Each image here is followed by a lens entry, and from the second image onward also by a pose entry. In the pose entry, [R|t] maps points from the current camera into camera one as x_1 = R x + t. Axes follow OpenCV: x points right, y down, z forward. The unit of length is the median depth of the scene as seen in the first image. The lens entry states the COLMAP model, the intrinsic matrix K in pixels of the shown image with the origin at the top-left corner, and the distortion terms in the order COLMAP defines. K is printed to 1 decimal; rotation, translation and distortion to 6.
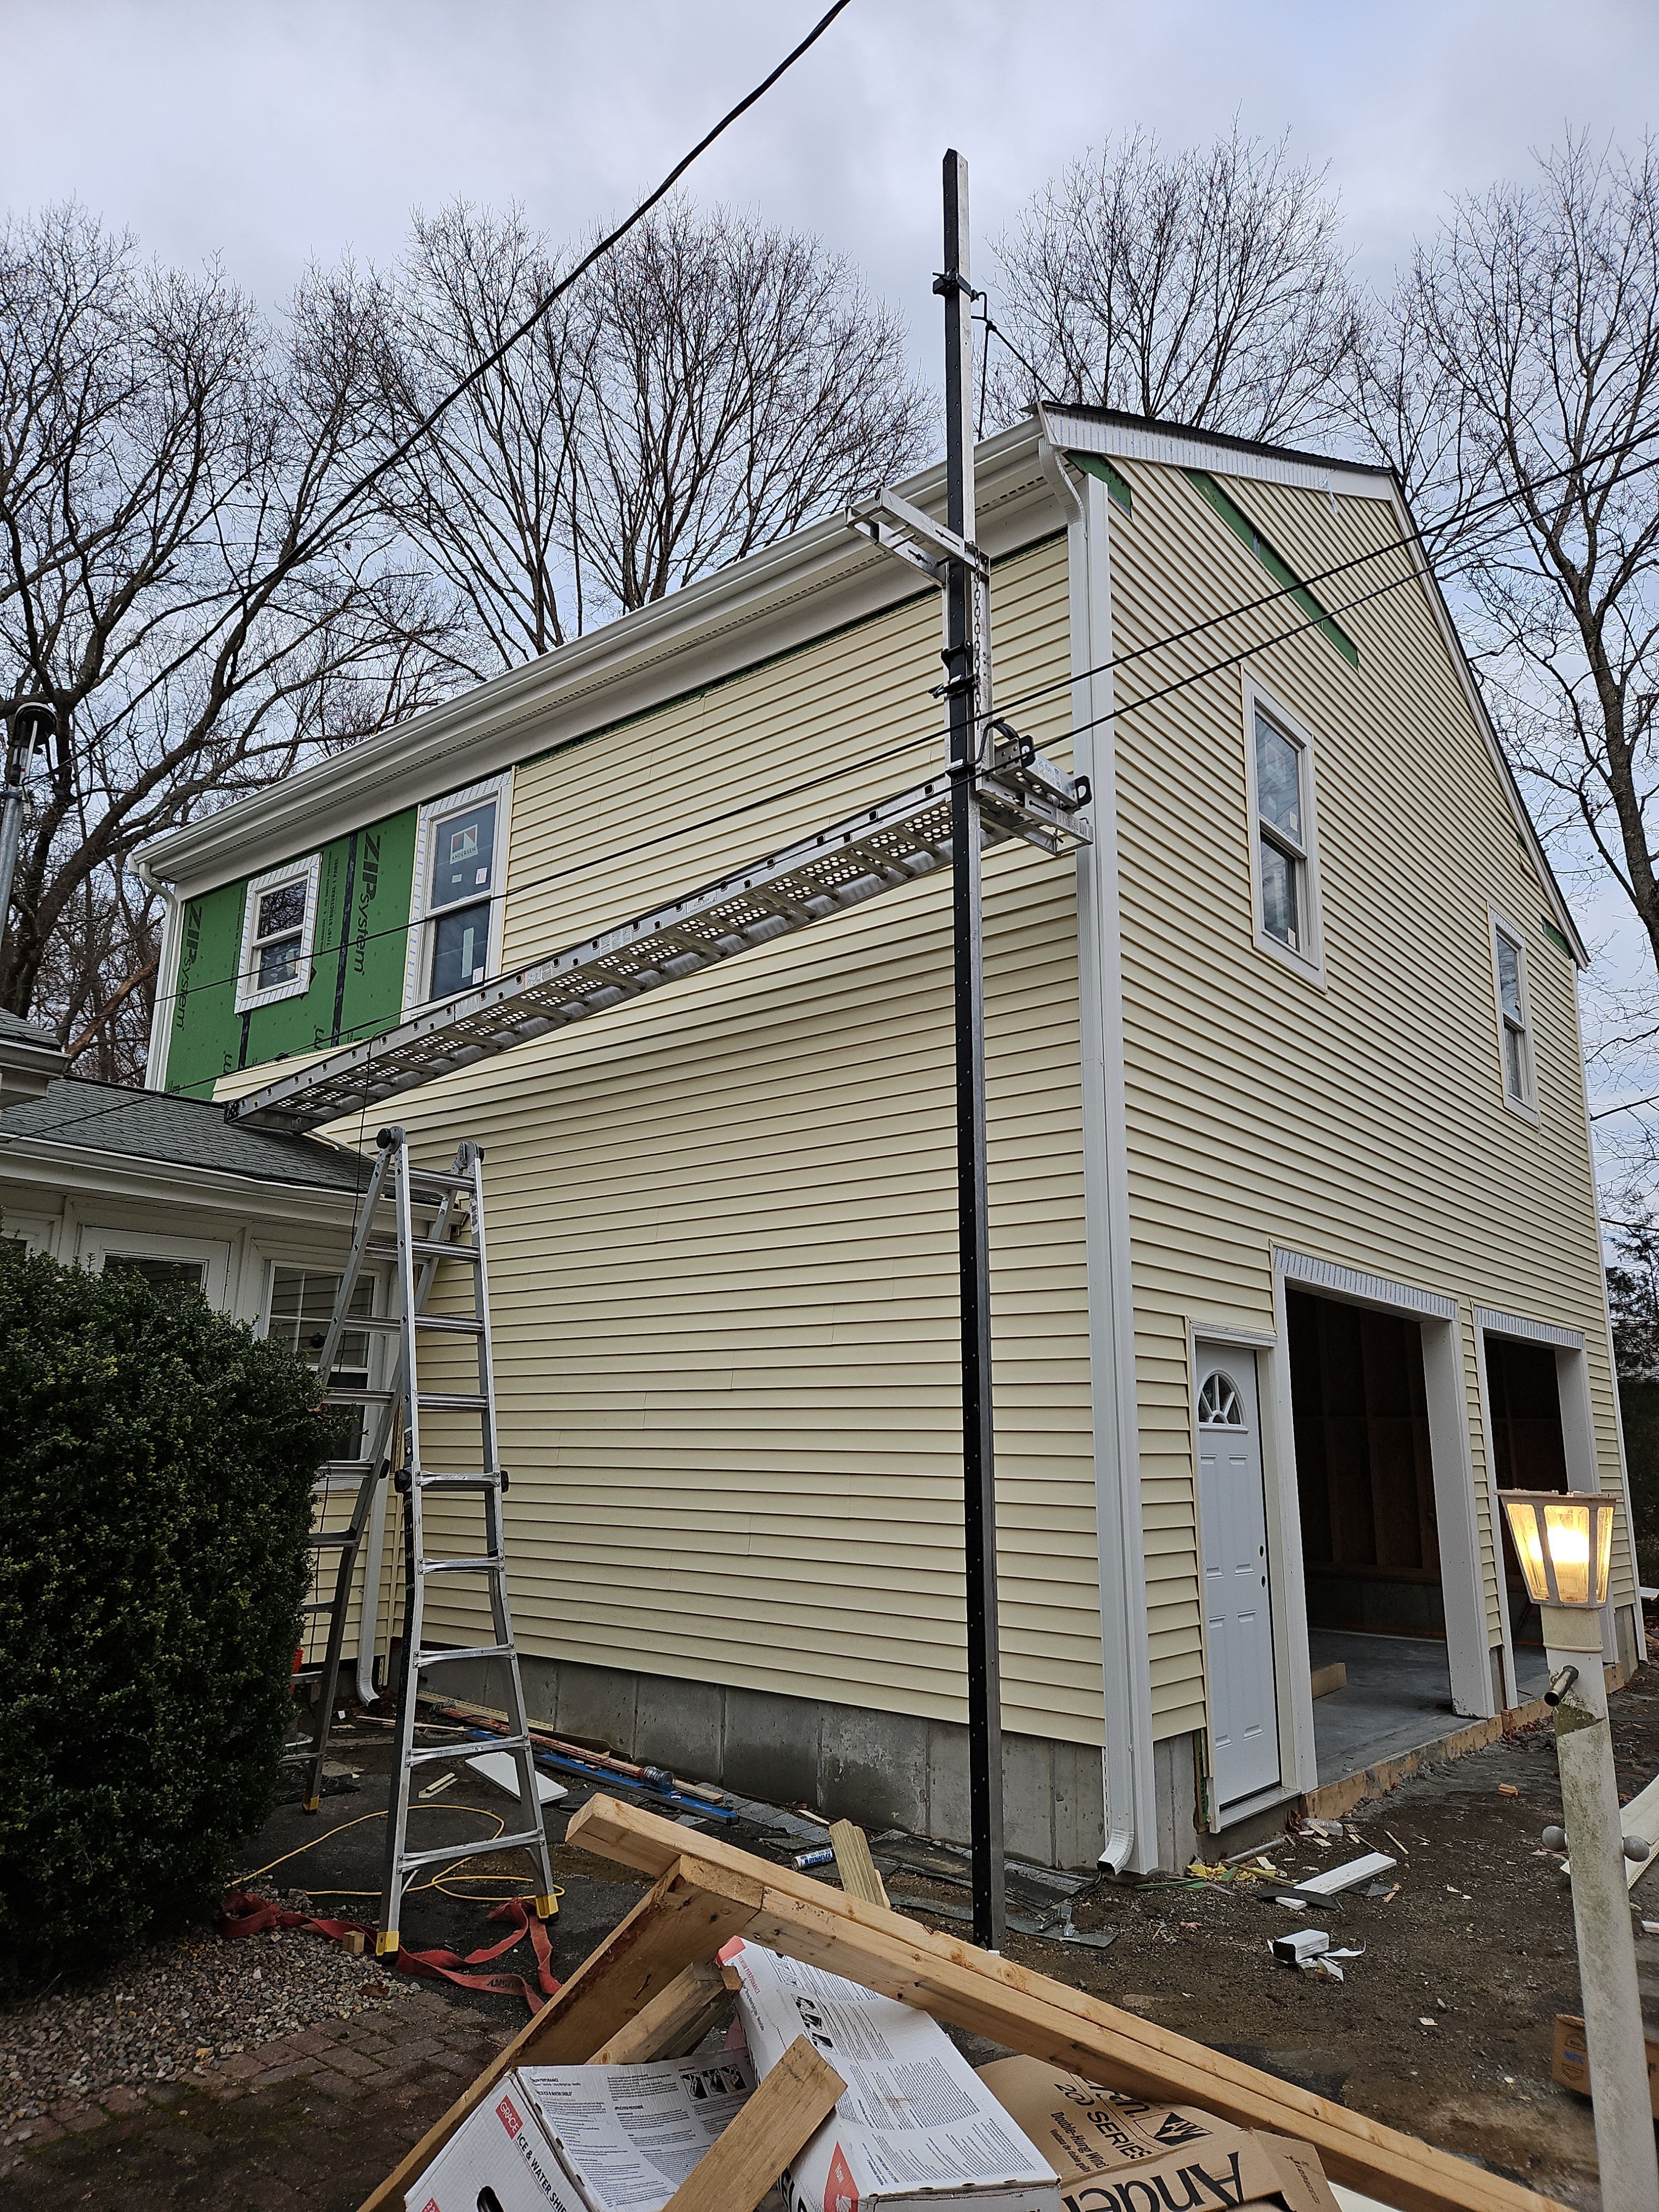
lens RADIAL K [[1470.2, 0, 833.8], [0, 1470.2, 1113.0], [0, 0, 1]] dist [0.031952, -0.009339]
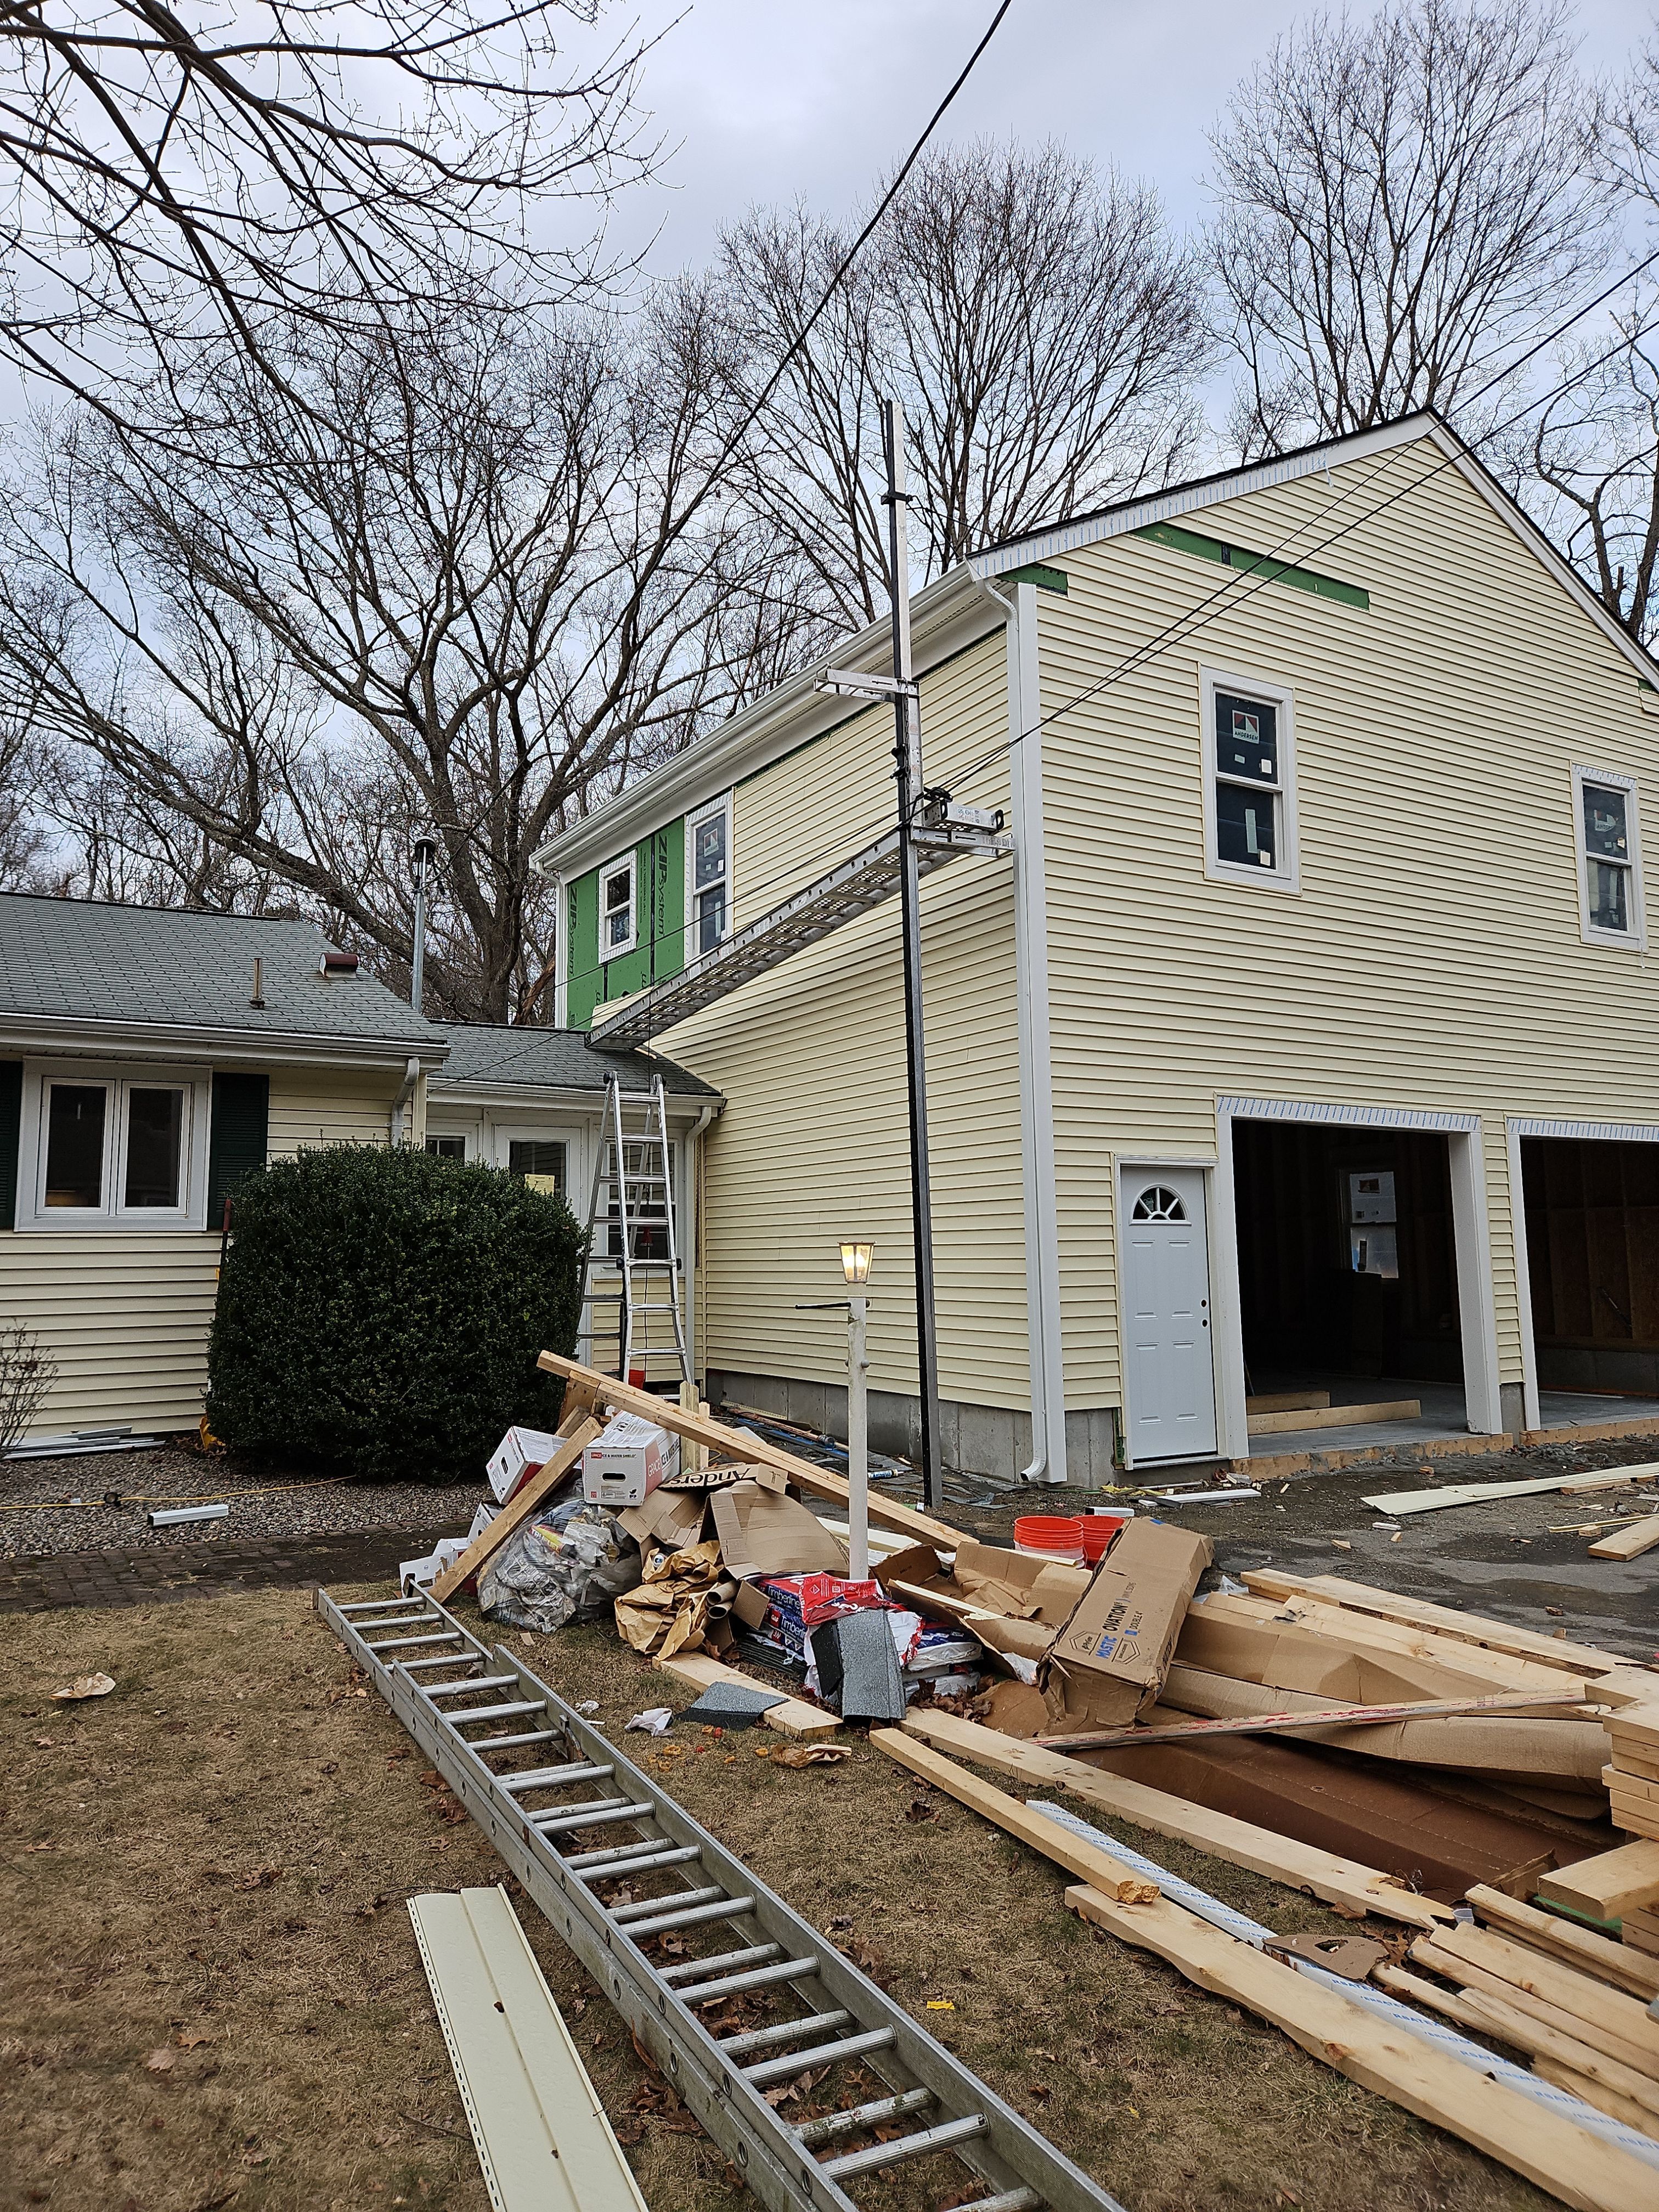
lens RADIAL K [[1470.2, 0, 822.1], [0, 1470.2, 1099.6], [0, 0, 1]] dist [0.031952, -0.009339]
pose [[0.940417, -0.058622, -0.334932, 0.394576], [0.097198, 0.990270, 0.099588, -0.080063], [0.325835, -0.126209, 0.936965, -0.433202]]
